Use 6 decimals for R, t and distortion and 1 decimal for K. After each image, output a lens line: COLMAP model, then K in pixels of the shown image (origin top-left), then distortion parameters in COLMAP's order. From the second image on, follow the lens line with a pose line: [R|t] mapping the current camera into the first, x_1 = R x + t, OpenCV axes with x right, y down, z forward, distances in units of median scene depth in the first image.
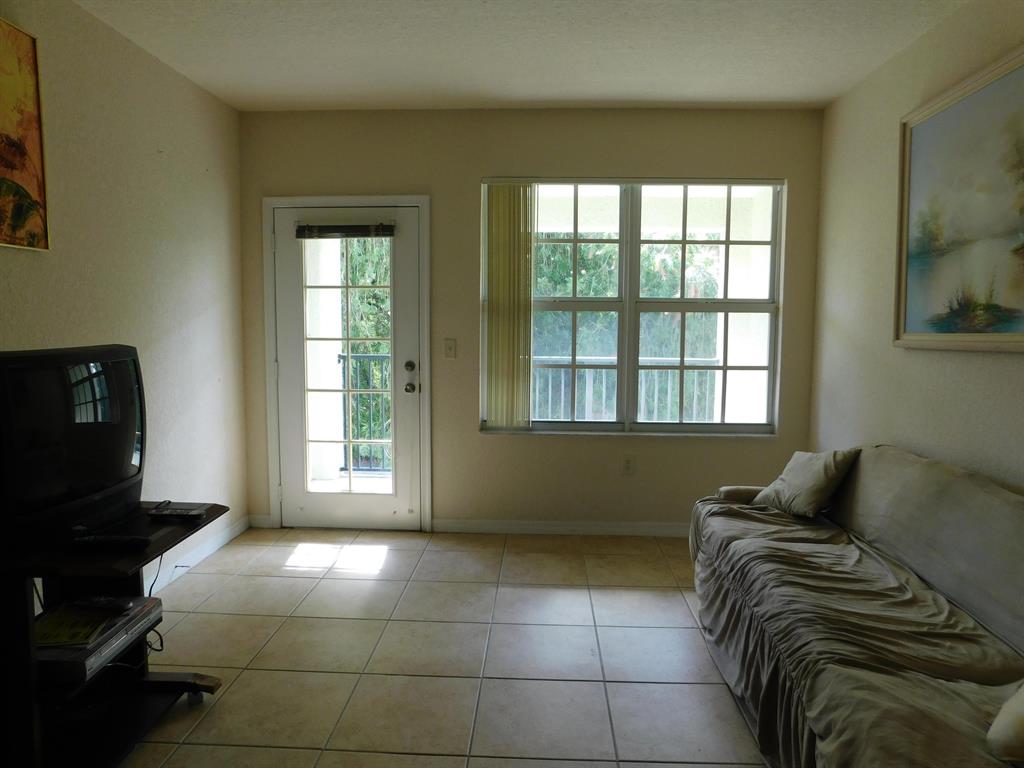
lens RADIAL K [[685.4, 0, 512.0], [0, 685.4, 384.0], [0, 0, 1]] dist [-0.025386, 0.003686]
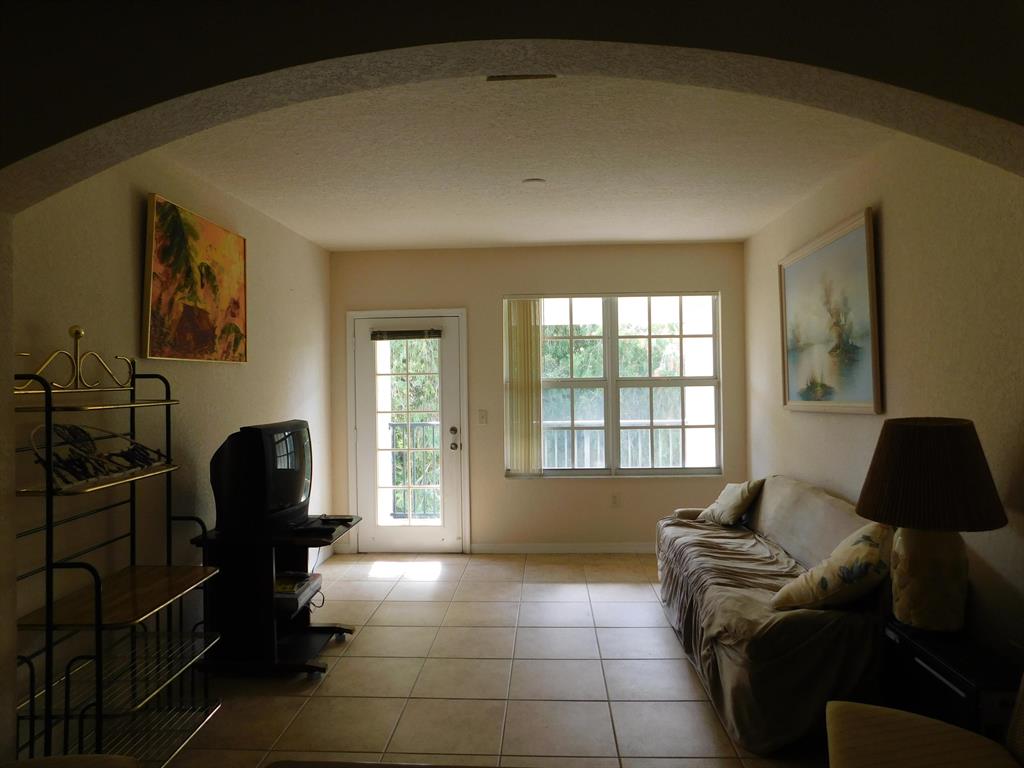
lens RADIAL K [[685.4, 0, 512.0], [0, 685.4, 384.0], [0, 0, 1]] dist [-0.025386, 0.003686]
pose [[0.999739, -0.021549, -0.007599, -0.019672], [0.020730, 0.995263, -0.094987, 0.014415], [0.009610, 0.094804, 0.995450, -0.384081]]
